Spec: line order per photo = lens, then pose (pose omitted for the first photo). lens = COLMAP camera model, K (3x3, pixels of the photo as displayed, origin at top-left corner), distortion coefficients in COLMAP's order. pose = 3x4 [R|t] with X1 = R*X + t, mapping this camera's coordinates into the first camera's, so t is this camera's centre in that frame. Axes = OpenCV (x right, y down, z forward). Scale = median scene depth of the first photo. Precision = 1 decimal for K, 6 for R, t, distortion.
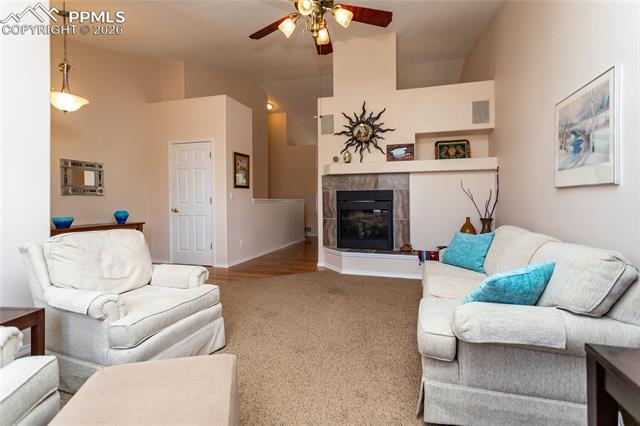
lens RADIAL K [[311.5, 0, 332.8], [0, 311.5, 192.5], [0, 0, 1]] dist [0.000384, 0.003634]
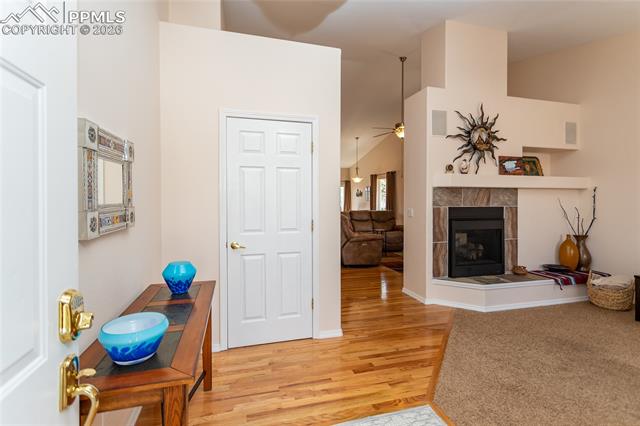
lens RADIAL K [[311.5, 0, 324.6], [0, 311.5, 195.8], [0, 0, 1]] dist [0.000384, 0.003634]
pose [[0.834589, 0.012828, 0.550724, -0.721379], [-0.021483, 0.999726, 0.009270, -0.036362], [-0.550454, -0.019568, 0.834636, 0.525530]]
